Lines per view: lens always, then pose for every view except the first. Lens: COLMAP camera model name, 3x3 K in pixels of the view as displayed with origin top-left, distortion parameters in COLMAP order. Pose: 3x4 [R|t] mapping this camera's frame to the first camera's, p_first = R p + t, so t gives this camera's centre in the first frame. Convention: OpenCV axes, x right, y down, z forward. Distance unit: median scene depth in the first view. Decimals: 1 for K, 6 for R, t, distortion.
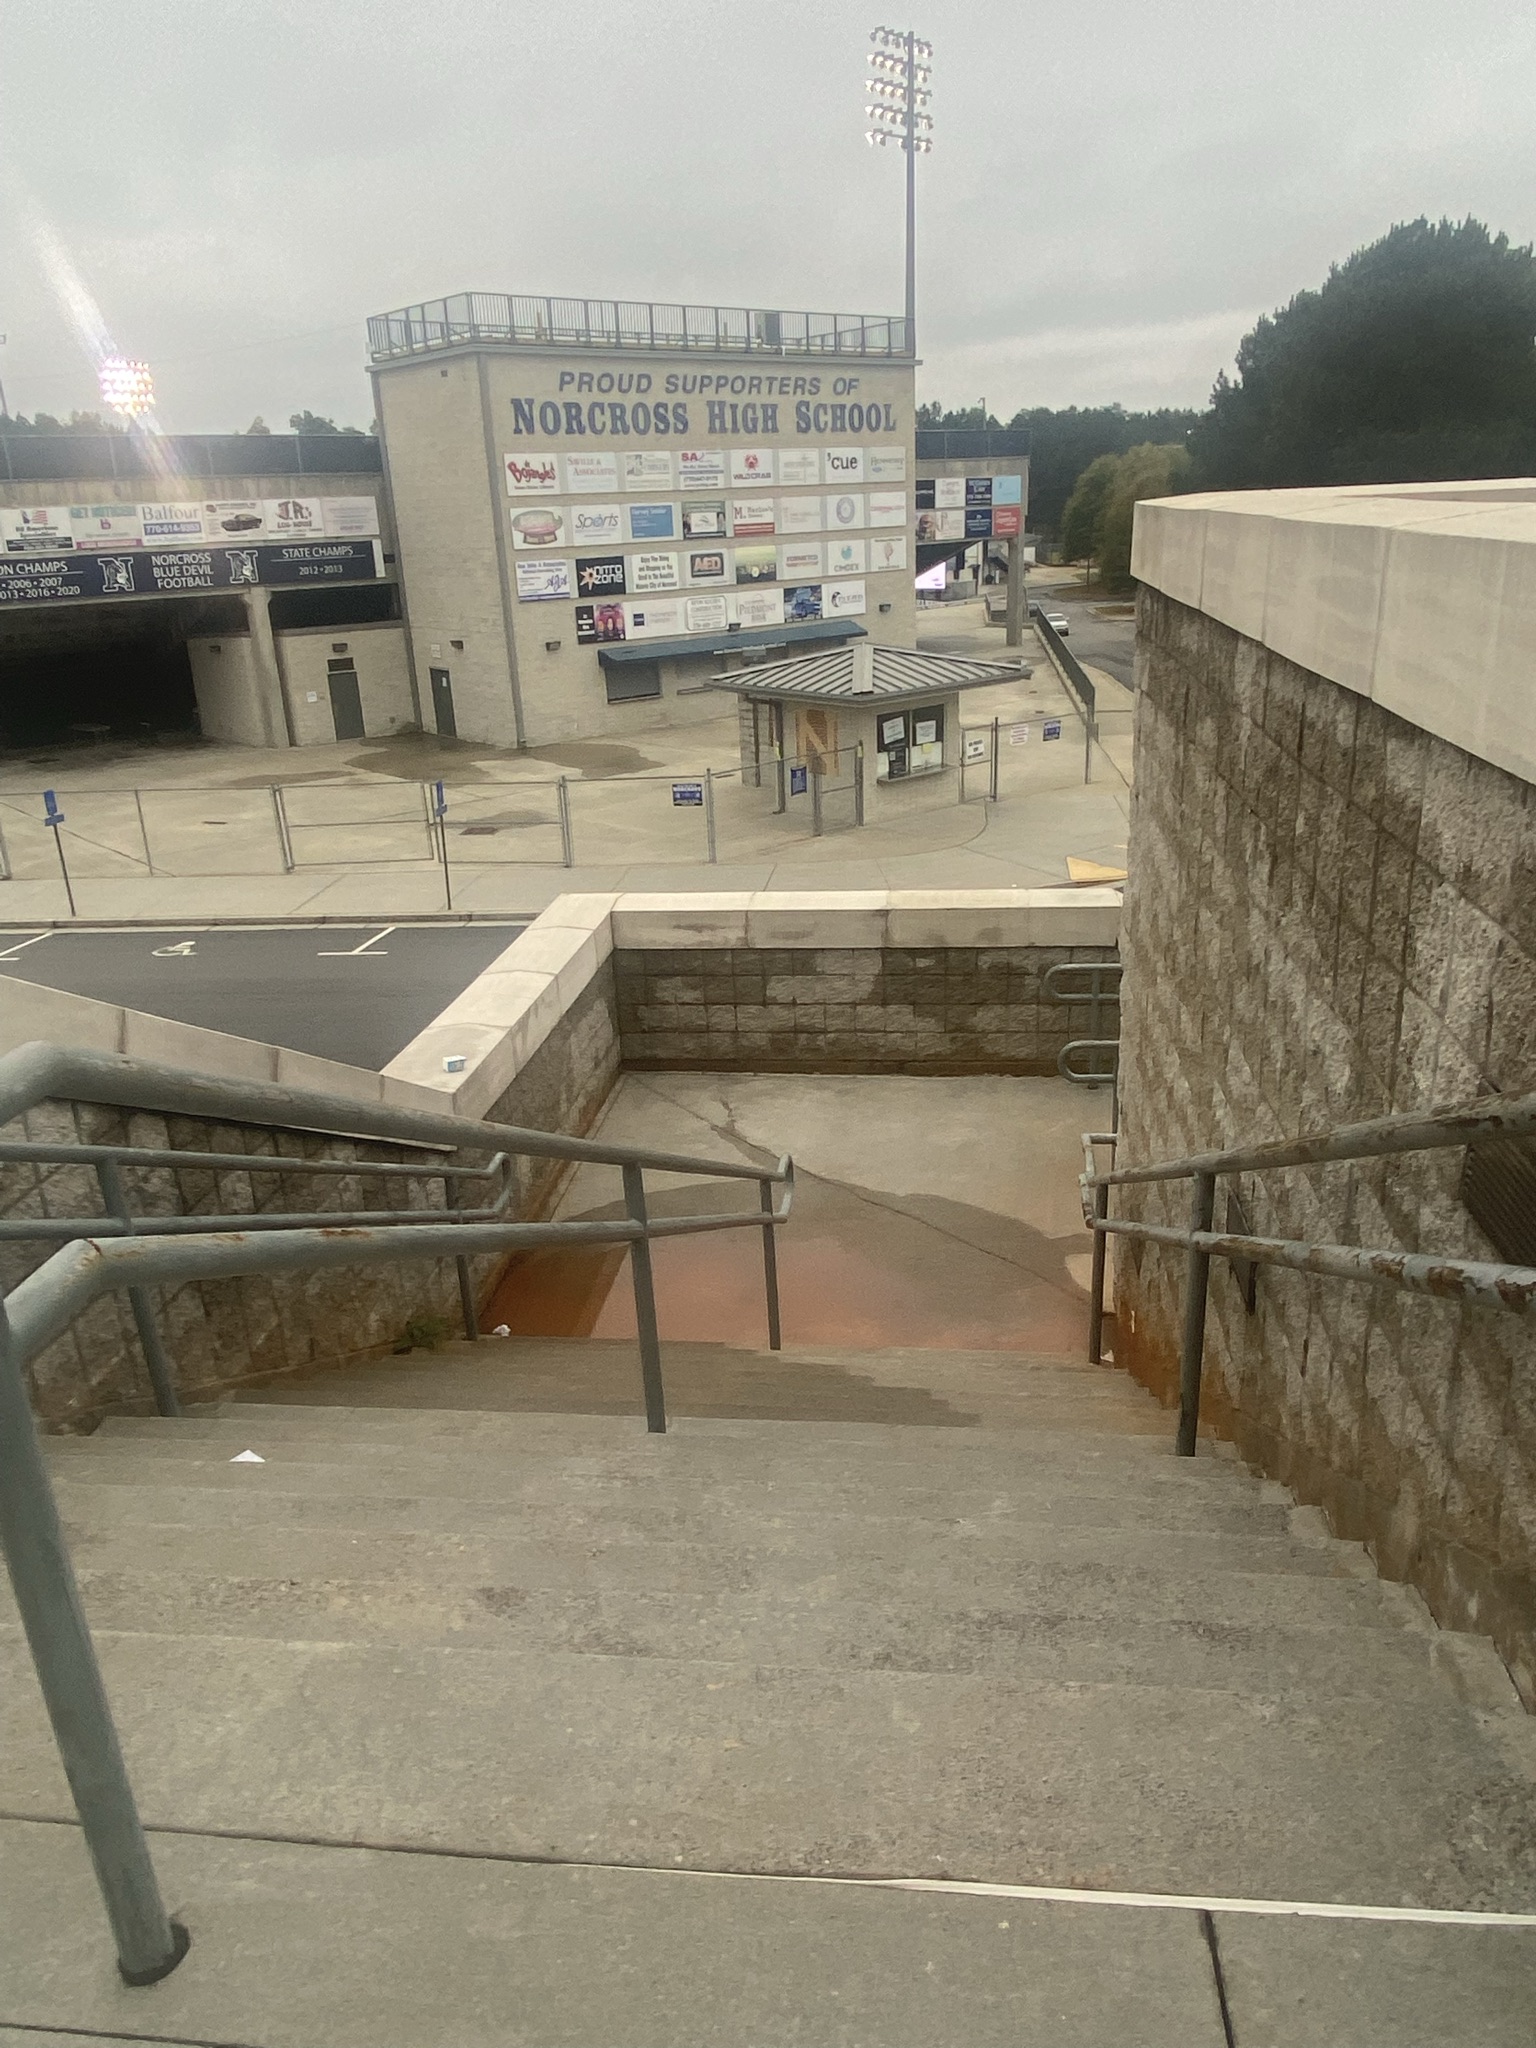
lens RADIAL K [[1416.1, 0, 766.5], [0, 1416.1, 1028.6], [0, 0, 1]] dist [0.006591, -0.000650]
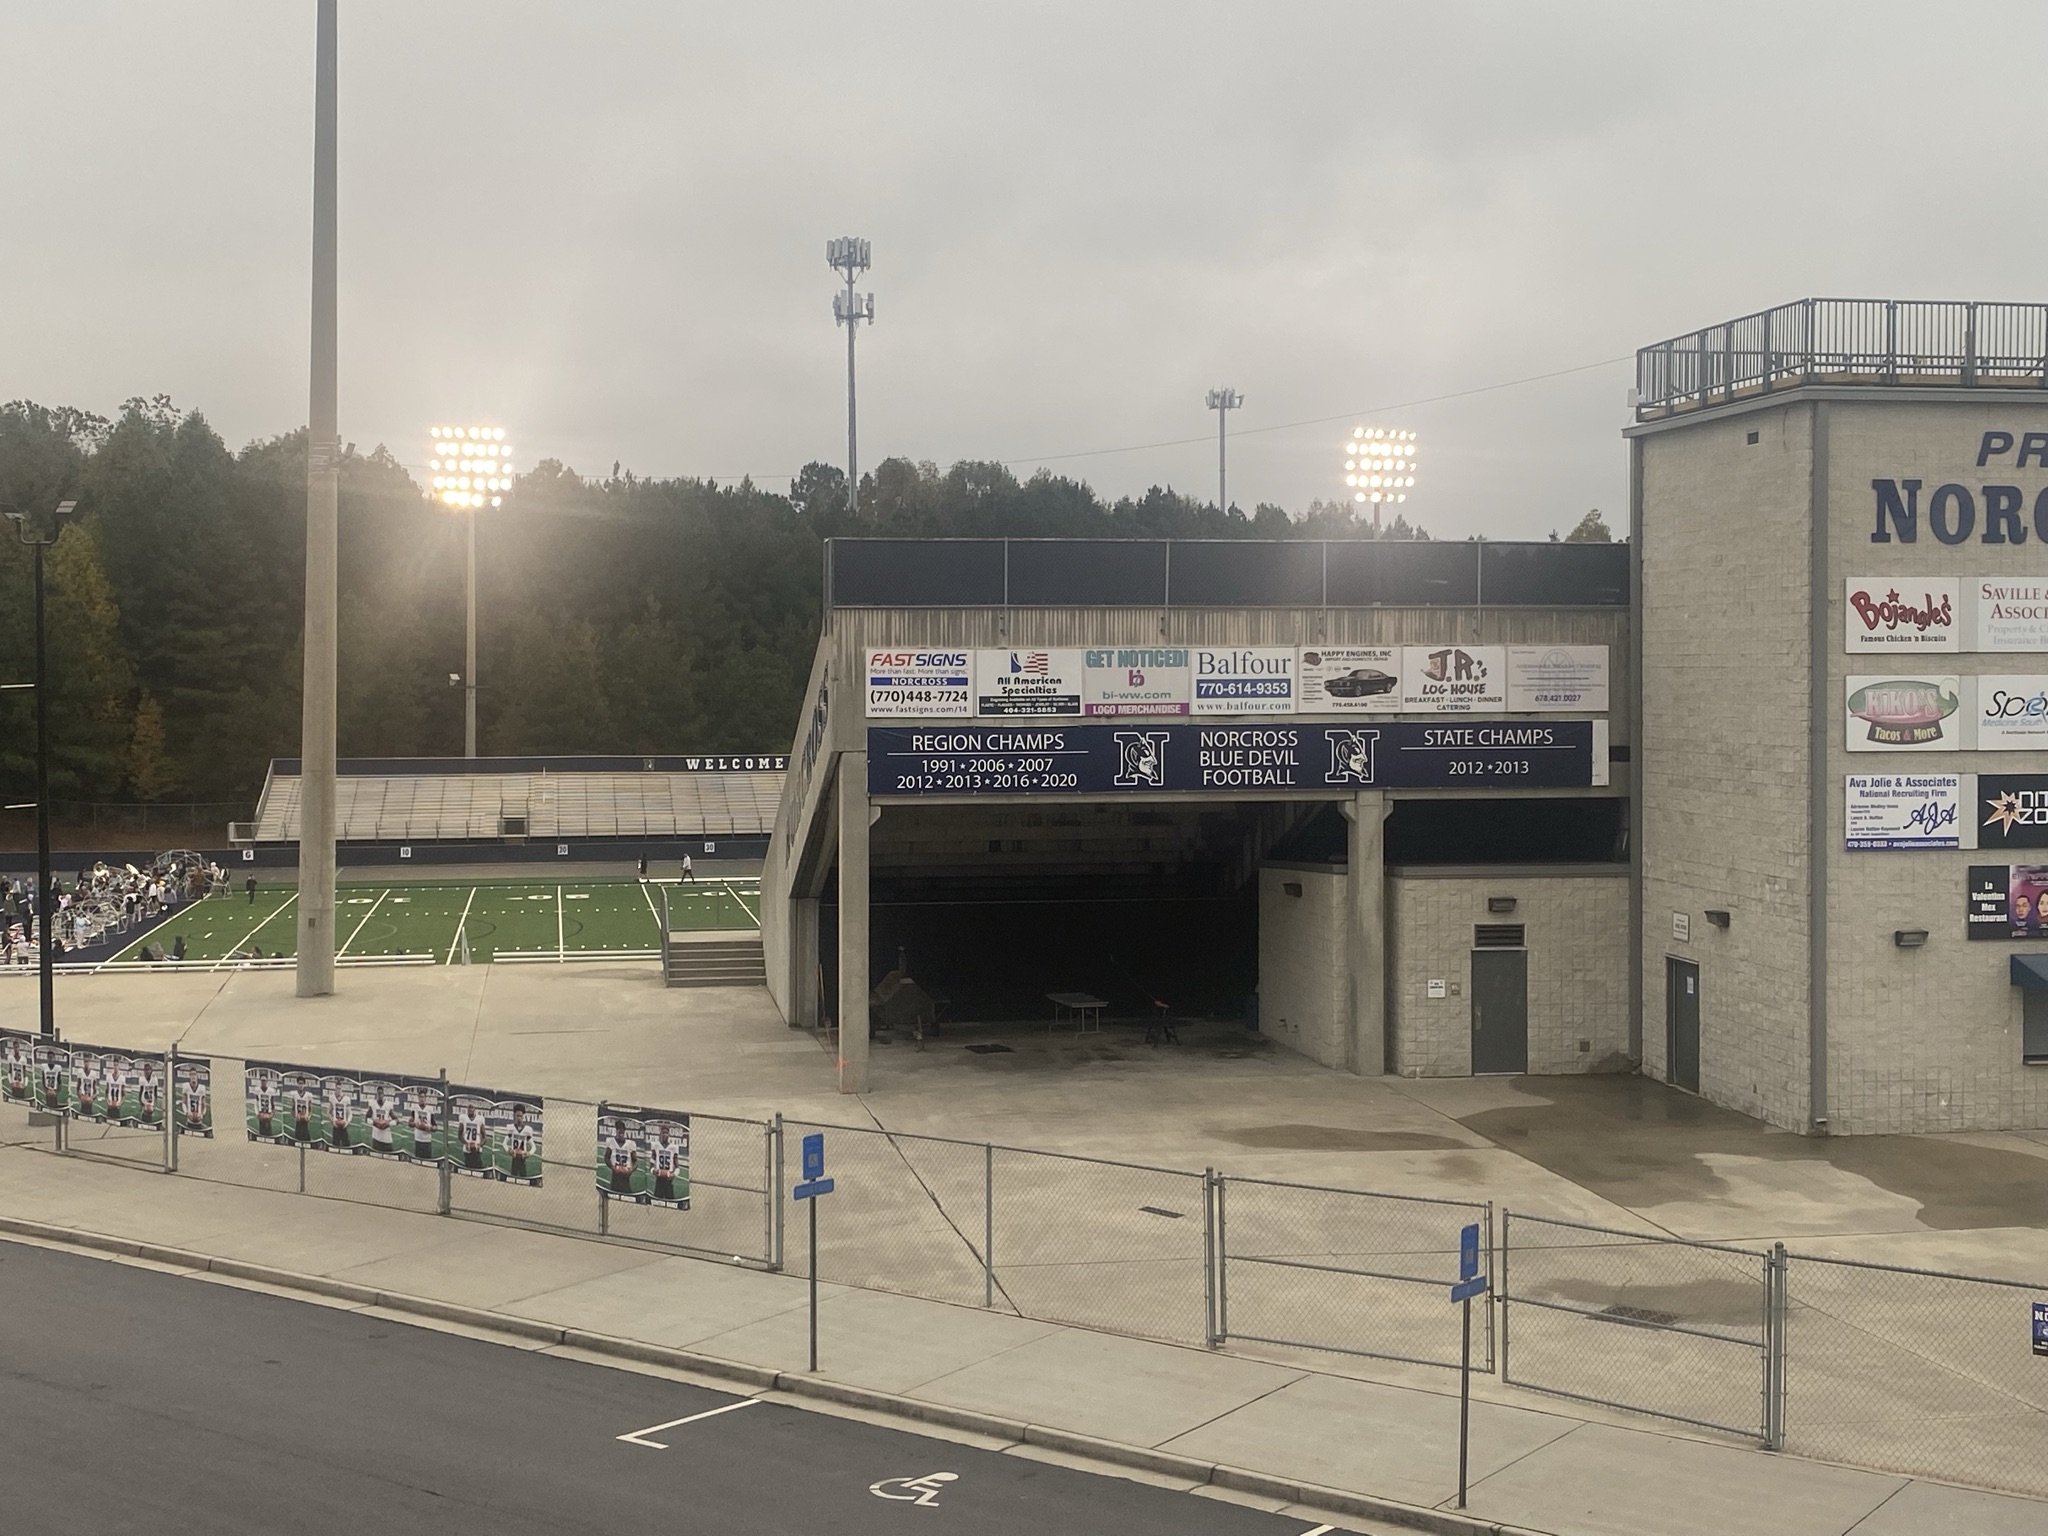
lens RADIAL K [[2561.2, 0, 1022.5], [0, 2561.2, 760.9], [0, 0, 1]] dist [0.060792, 0.000000]
pose [[0.863197, 0.052984, -0.502080, 0.031164], [-0.204177, 0.946160, -0.251182, -0.040611], [0.461739, 0.319333, 0.827541, 0.095427]]
